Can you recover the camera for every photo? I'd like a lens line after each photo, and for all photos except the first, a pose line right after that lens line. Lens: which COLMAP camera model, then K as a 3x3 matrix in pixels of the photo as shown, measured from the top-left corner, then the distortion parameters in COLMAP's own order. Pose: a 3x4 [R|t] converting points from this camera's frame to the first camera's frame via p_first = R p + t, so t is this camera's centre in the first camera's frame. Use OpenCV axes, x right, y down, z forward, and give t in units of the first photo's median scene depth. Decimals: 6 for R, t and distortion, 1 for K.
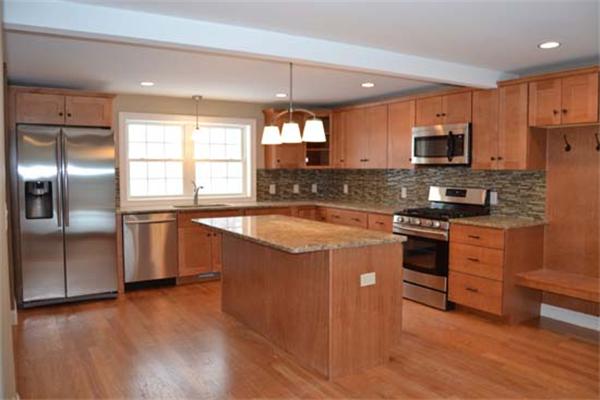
lens RADIAL K [[482.9, 0, 300.0], [0, 482.9, 200.0], [0, 0, 1]] dist [-0.071414, 0.008049]
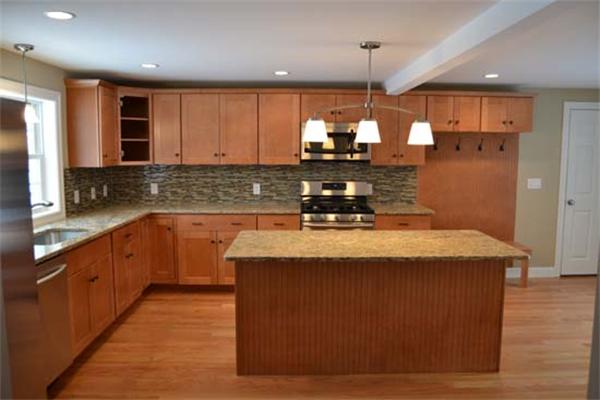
lens RADIAL K [[482.9, 0, 300.0], [0, 482.9, 200.0], [0, 0, 1]] dist [-0.071414, 0.008049]
pose [[0.503882, -0.090053, 0.859066, -0.669945], [0.054444, 0.995884, 0.072462, -0.069764], [-0.862055, 0.010259, 0.506711, 0.544051]]
